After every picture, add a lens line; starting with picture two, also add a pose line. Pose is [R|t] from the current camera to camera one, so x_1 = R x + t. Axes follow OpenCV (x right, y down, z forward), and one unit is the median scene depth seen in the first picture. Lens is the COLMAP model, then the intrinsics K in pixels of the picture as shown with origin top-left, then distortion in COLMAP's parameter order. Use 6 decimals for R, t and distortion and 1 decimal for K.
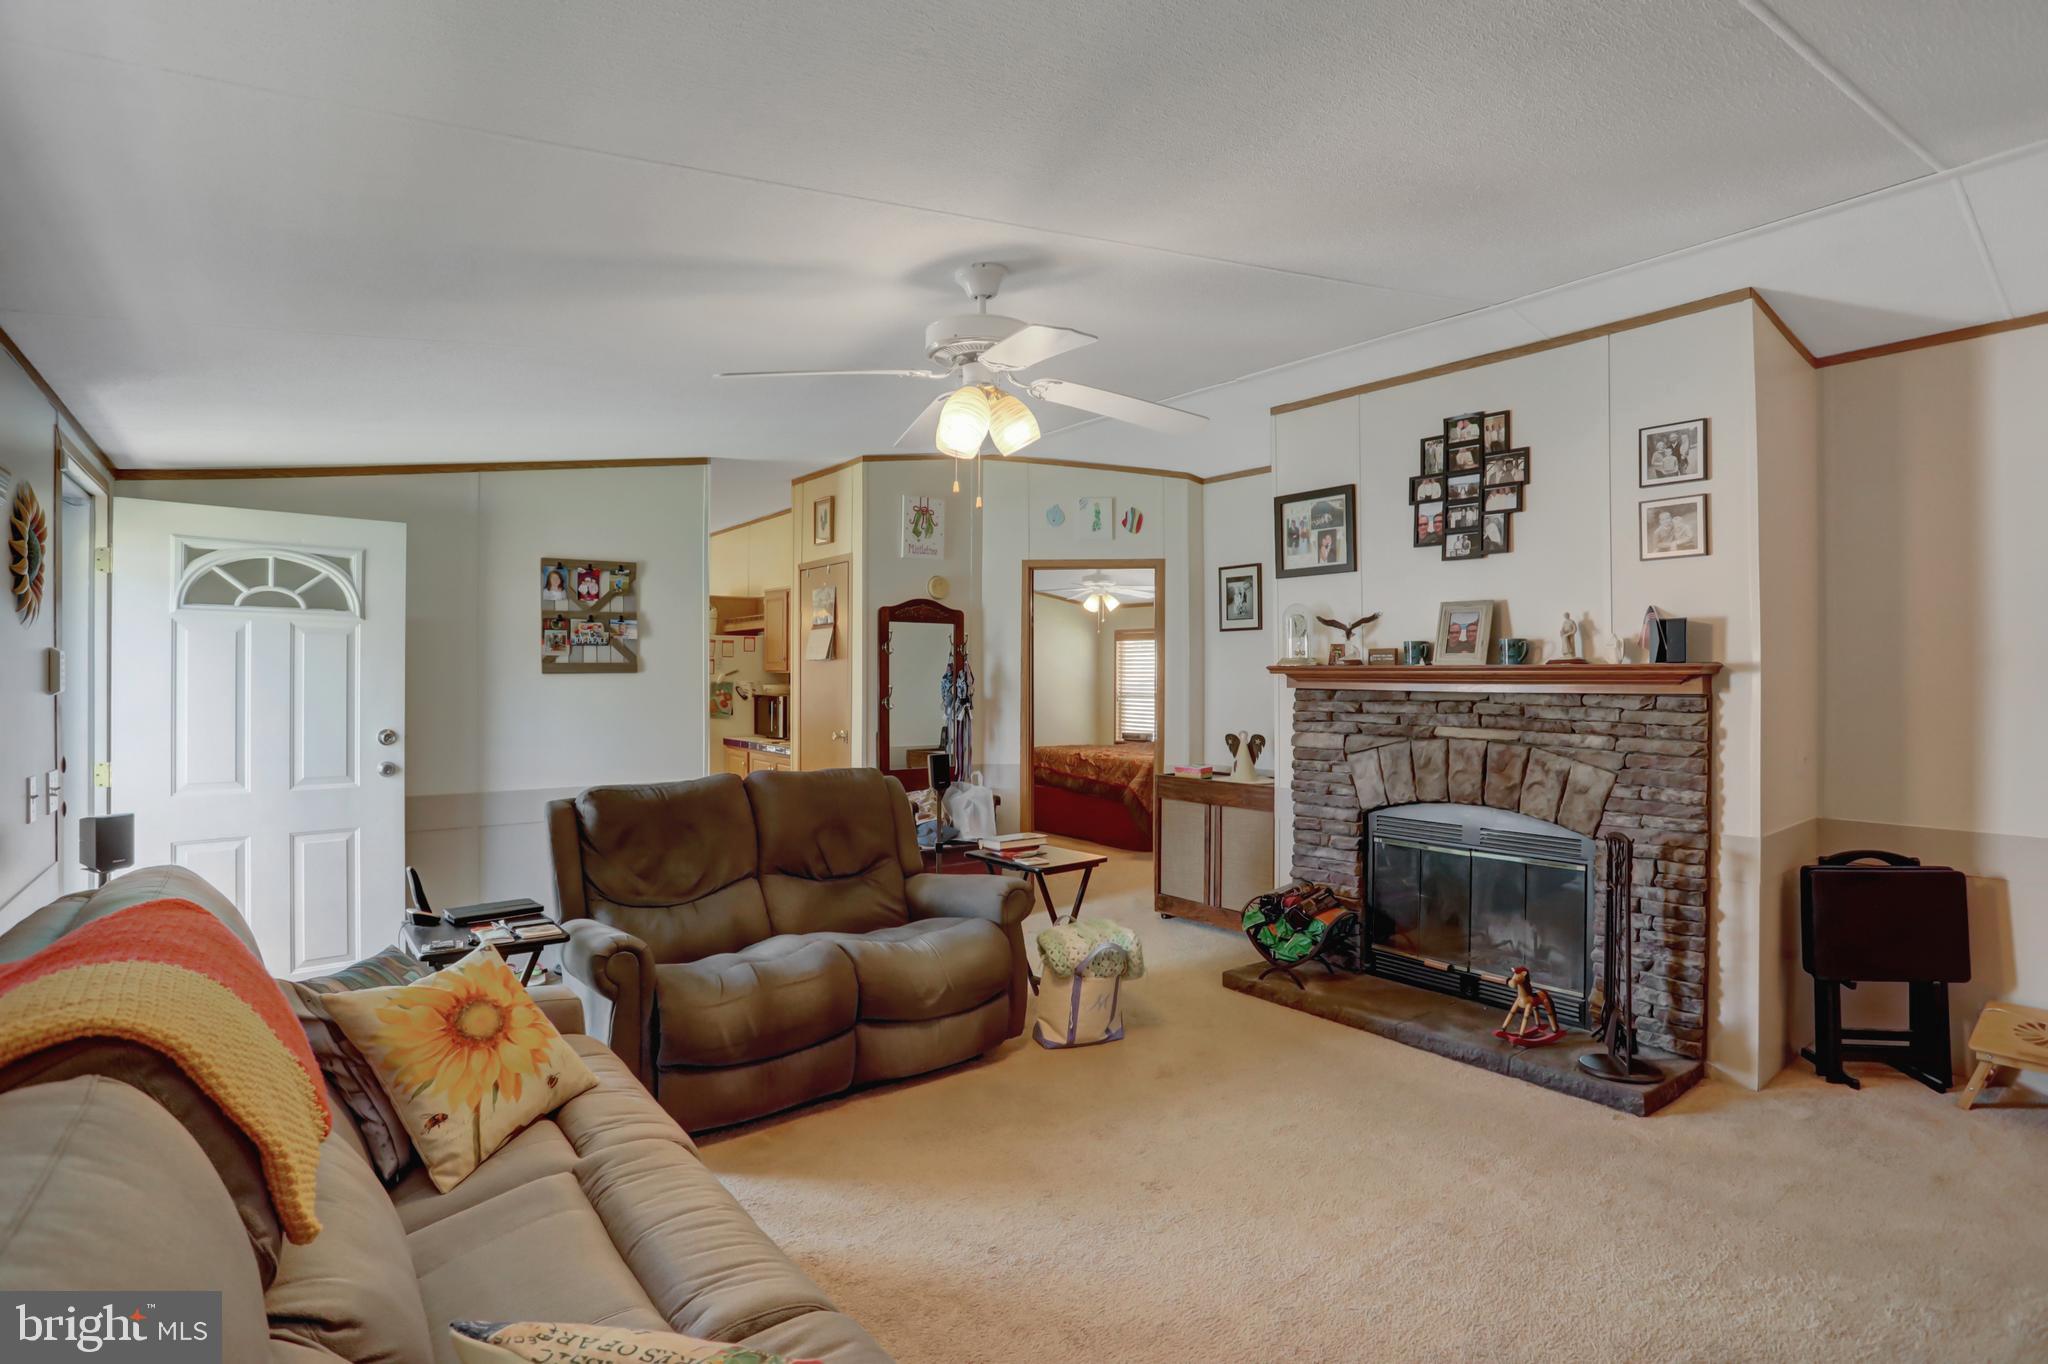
lens RADIAL K [[995.5, 0, 1037.0], [0, 995.5, 678.9], [0, 0, 1]] dist [-0.065874, 0.023818]
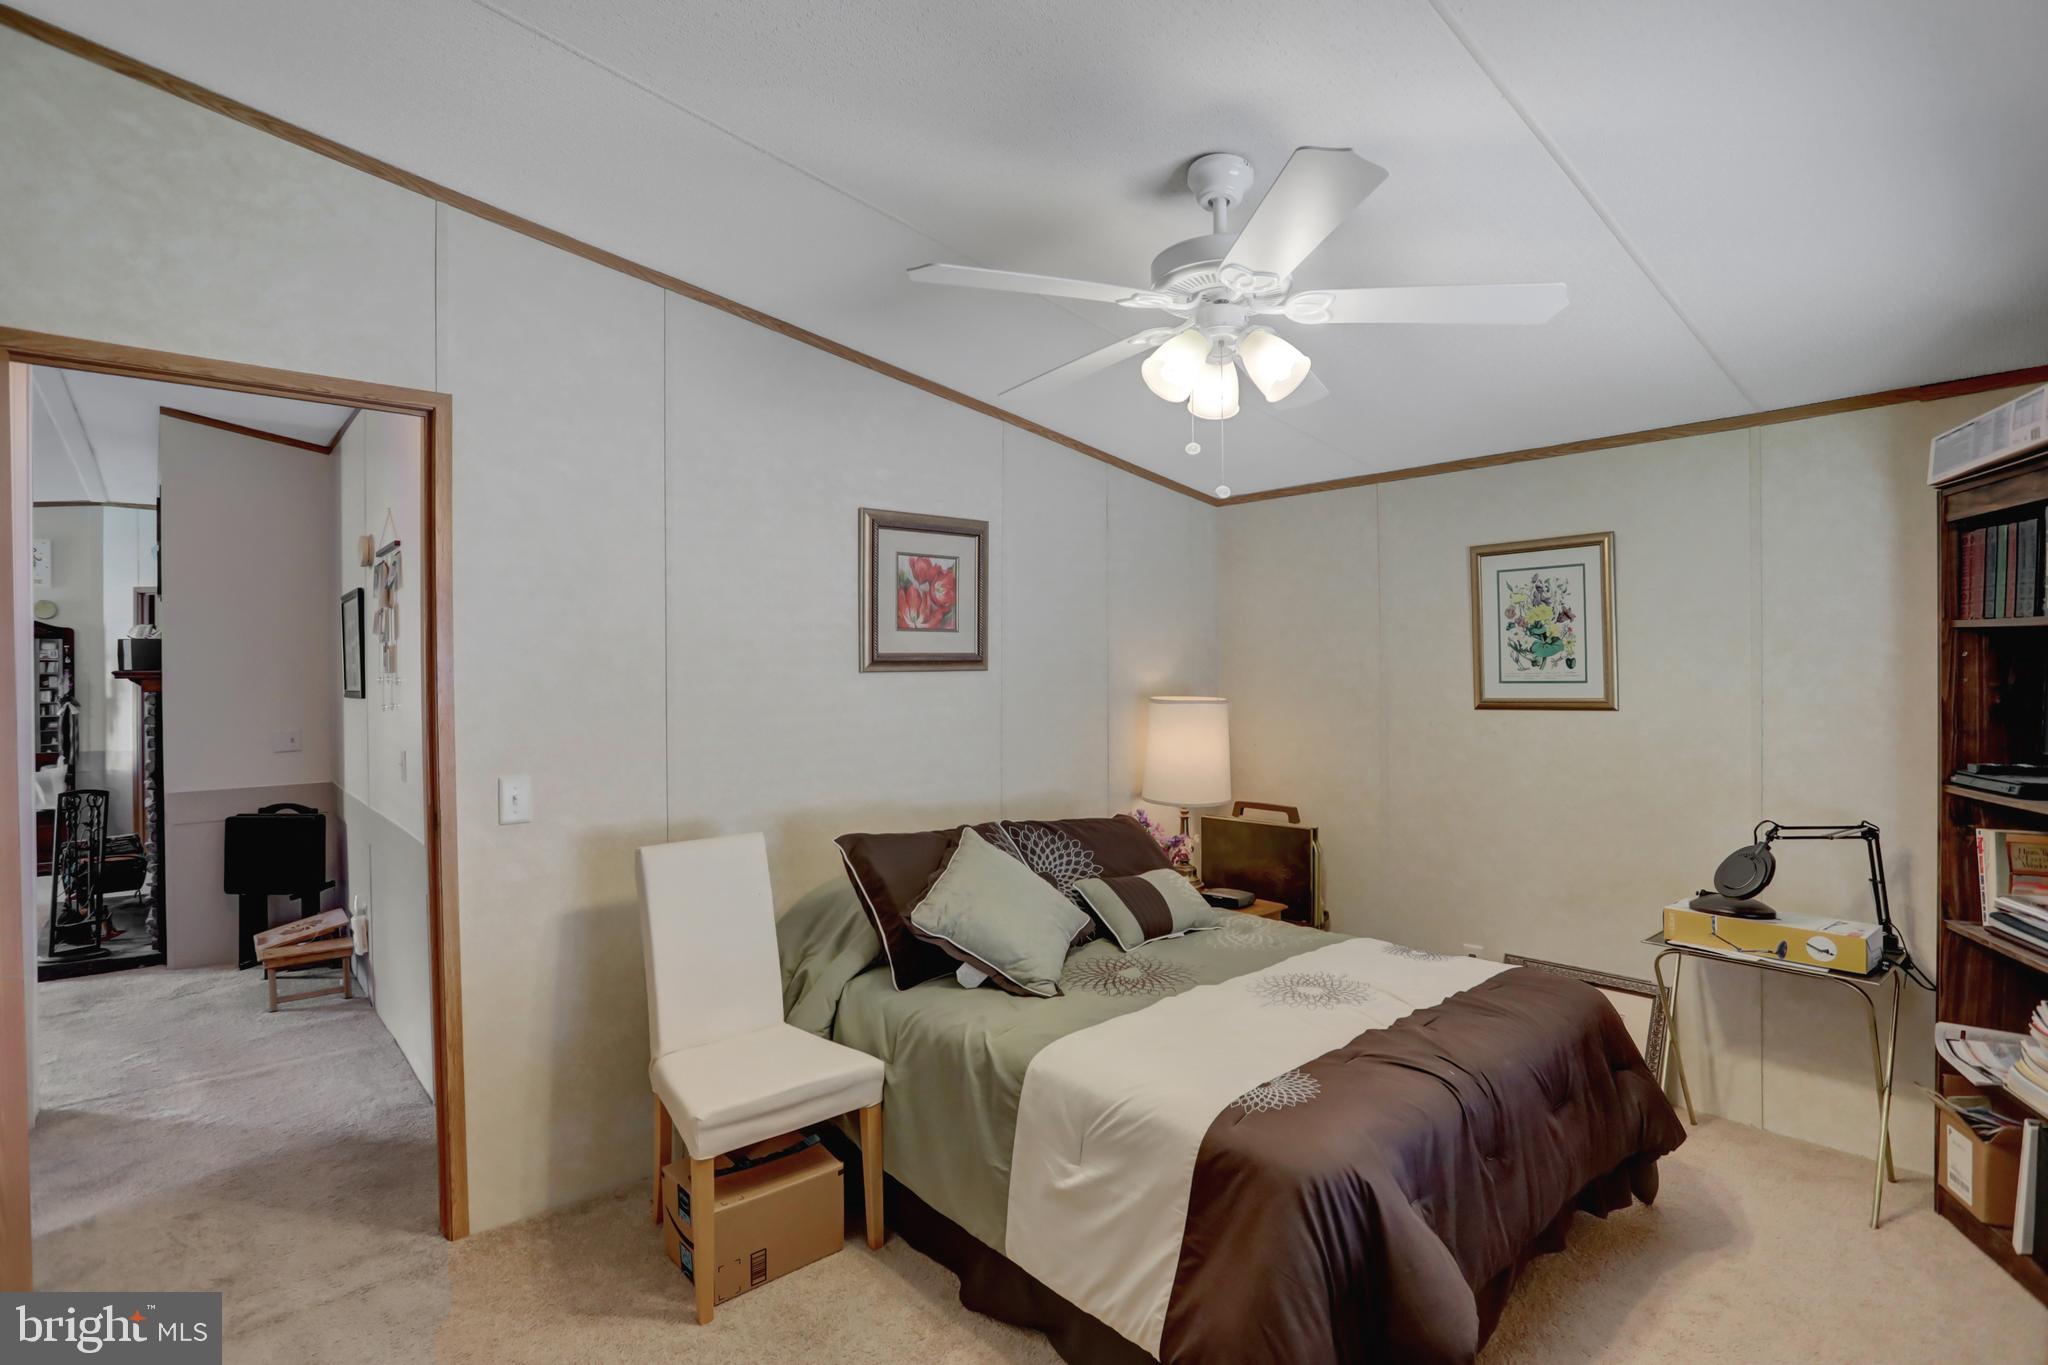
lens RADIAL K [[995.5, 0, 1022.9], [0, 995.5, 679.9], [0, 0, 1]] dist [-0.065874, 0.023818]
pose [[0.998565, -0.006185, 0.053188, 1.489363], [0.006225, 0.999980, -0.000590, 0.006288], [-0.053184, 0.000920, 0.998584, -0.365260]]
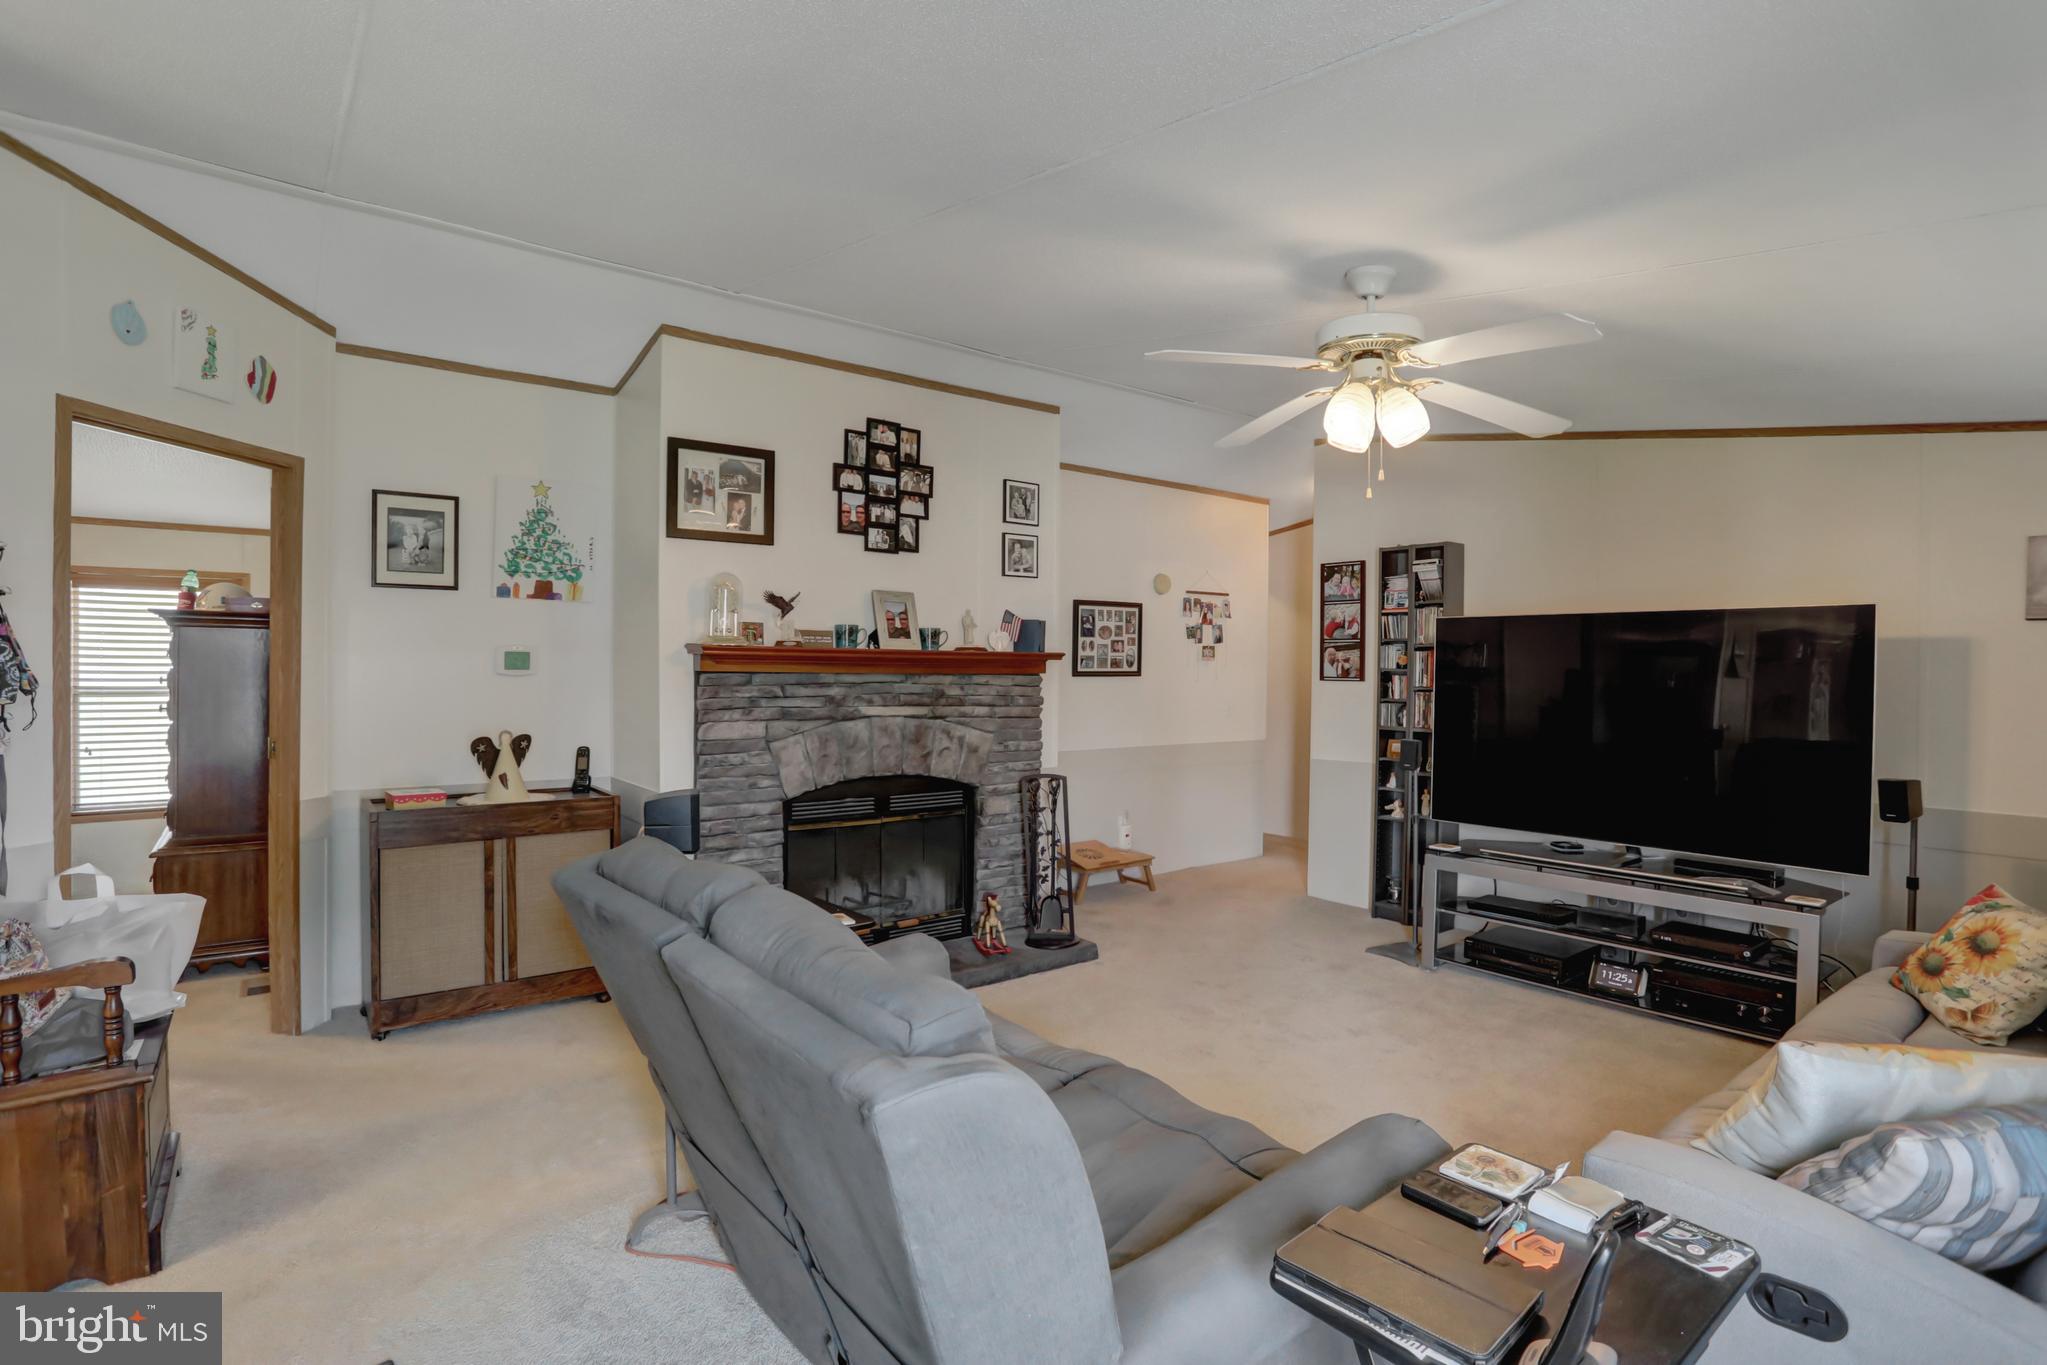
lens RADIAL K [[995.0, 0, 1023.2], [0, 995.0, 680.9], [0, 0, 1]] dist [-0.065874, 0.023818]
pose [[0.012267, -0.015363, 0.999807, -0.646429], [-0.006263, 0.999861, 0.015440, 0.002959], [-0.999905, -0.006451, 0.012169, 0.799401]]
